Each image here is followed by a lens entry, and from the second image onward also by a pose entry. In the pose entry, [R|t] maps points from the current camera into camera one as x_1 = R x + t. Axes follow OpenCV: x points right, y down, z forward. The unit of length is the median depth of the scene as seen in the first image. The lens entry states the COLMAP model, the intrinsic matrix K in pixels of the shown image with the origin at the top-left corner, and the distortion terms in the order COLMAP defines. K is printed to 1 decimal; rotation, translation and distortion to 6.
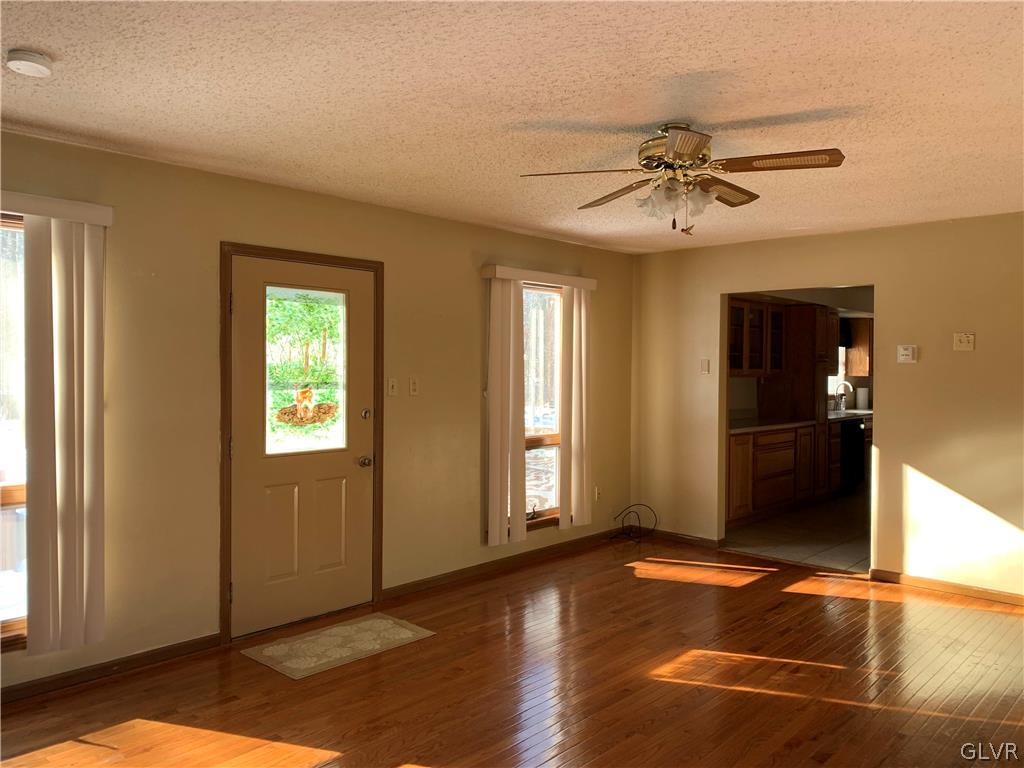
lens RADIAL K [[776.4, 0, 512.0], [0, 776.4, 384.0], [0, 0, 1]] dist [0.056936, -0.047061]
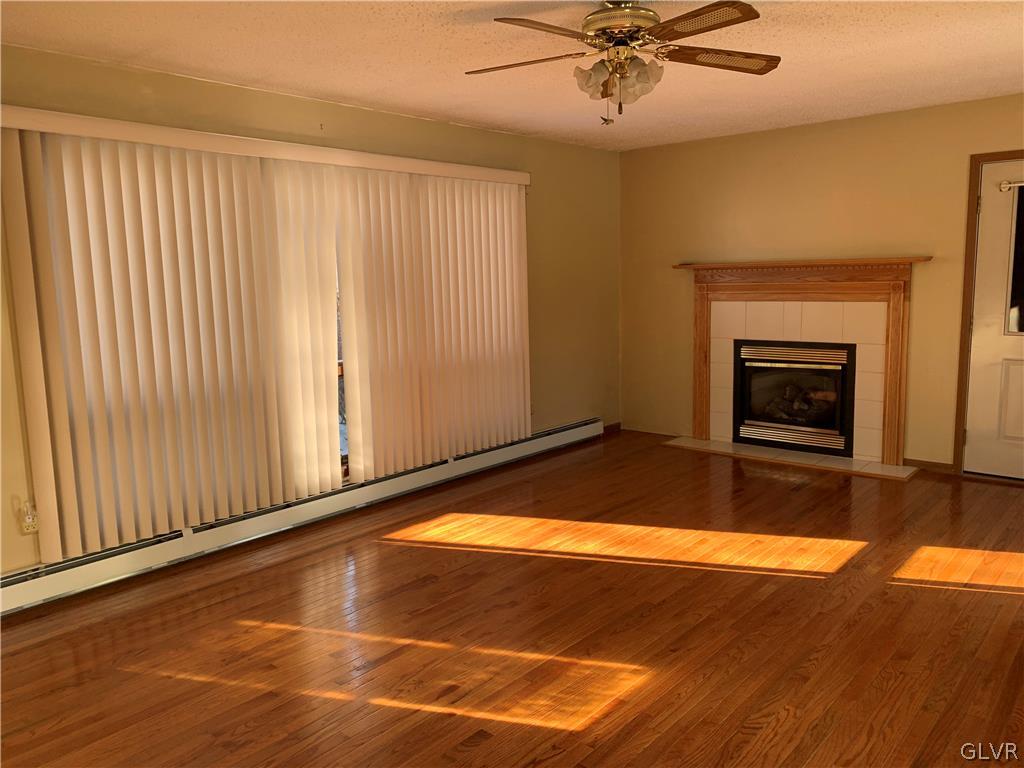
lens RADIAL K [[775.0, 0, 514.6], [0, 775.0, 380.4], [0, 0, 1]] dist [0.066041, -0.058772]
pose [[-0.999427, 0.018509, -0.028353, 0.319304], [0.013952, 0.988093, 0.153226, -0.023879], [0.030852, 0.152743, -0.987784, 1.679310]]
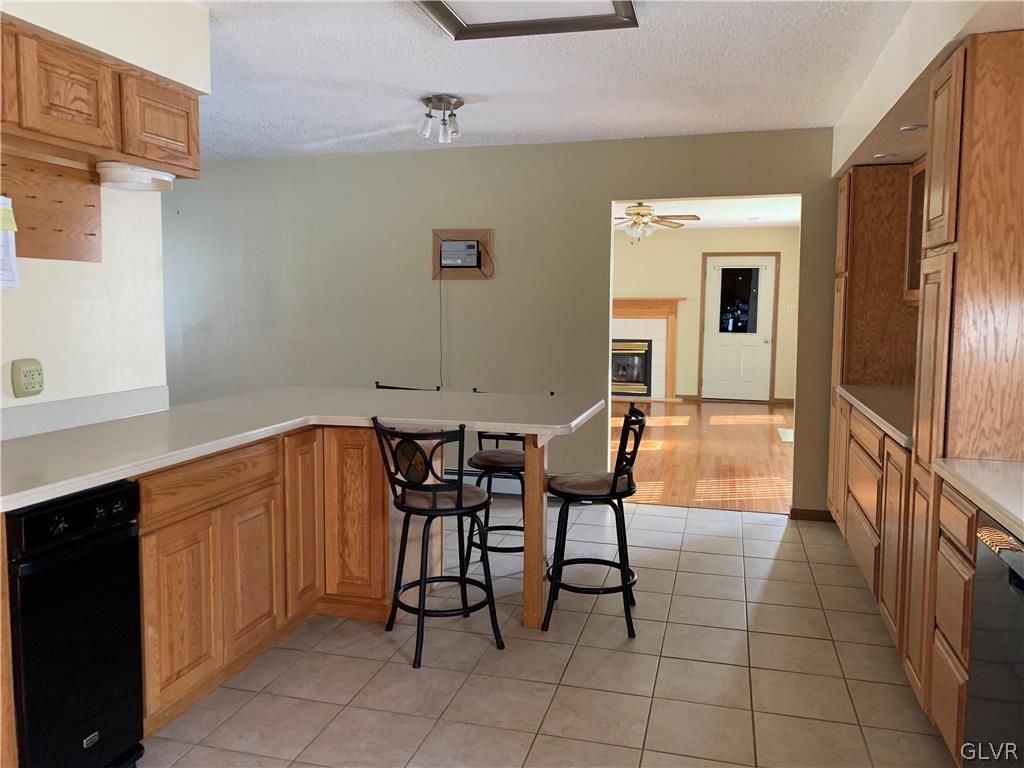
lens RADIAL K [[776.4, 0, 512.0], [0, 776.4, 384.0], [0, 0, 1]] dist [0.056936, -0.047061]
pose [[-0.890935, 0.032614, -0.452959, 1.494753], [-0.022550, 0.993010, 0.115853, -0.018964], [0.453571, 0.113432, -0.883972, 2.653578]]
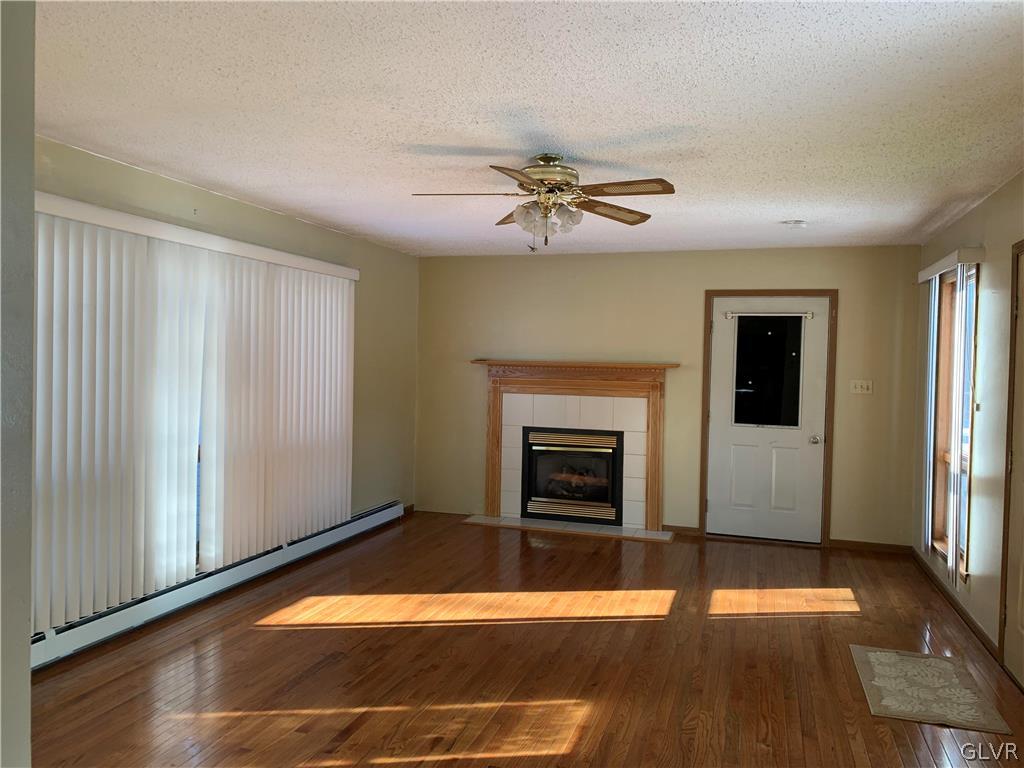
lens RADIAL K [[776.4, 0, 512.0], [0, 776.4, 384.0], [0, 0, 1]] dist [0.056936, -0.047061]
pose [[-0.907337, -0.016726, -0.420071, 0.634483], [-0.037243, 0.998478, 0.040687, -0.029937], [0.418751, 0.052561, -0.906579, 1.743673]]
